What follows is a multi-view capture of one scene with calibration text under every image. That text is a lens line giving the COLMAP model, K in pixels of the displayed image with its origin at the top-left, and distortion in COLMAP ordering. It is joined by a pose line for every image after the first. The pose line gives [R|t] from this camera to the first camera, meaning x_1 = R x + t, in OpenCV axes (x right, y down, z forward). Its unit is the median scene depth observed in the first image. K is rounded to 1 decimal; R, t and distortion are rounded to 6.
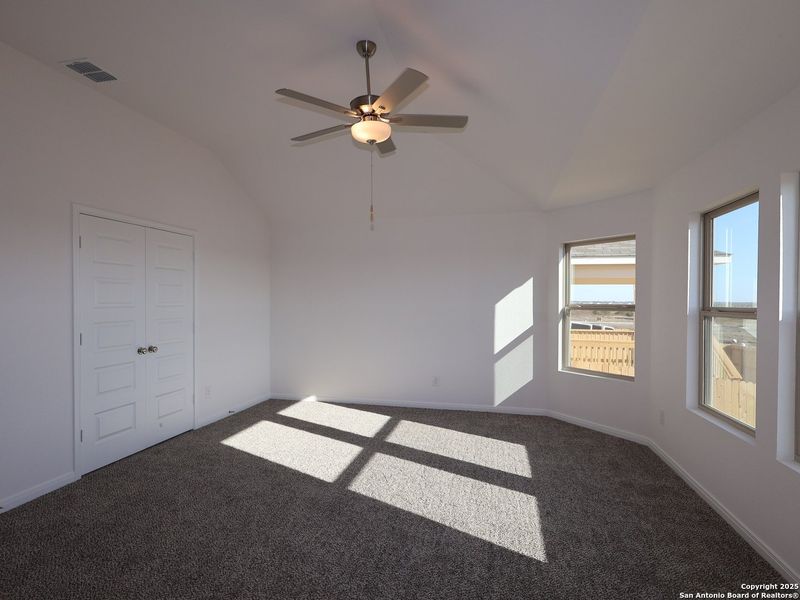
lens RADIAL K [[419.8, 0, 397.9], [0, 419.8, 302.3], [0, 0, 1]] dist [-0.002160, -0.000300]
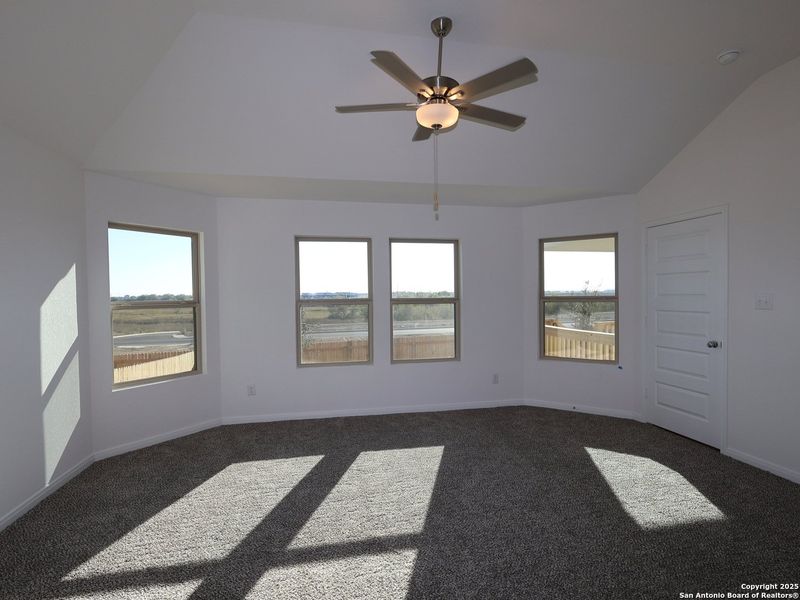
lens RADIAL K [[419.8, 0, 397.9], [0, 419.8, 302.3], [0, 0, 1]] dist [-0.002160, -0.000300]
pose [[-0.413572, -0.015386, 0.910342, -0.496434], [0.020555, 0.999445, 0.026231, -0.005831], [-0.910240, 0.029561, -0.413026, 0.823166]]
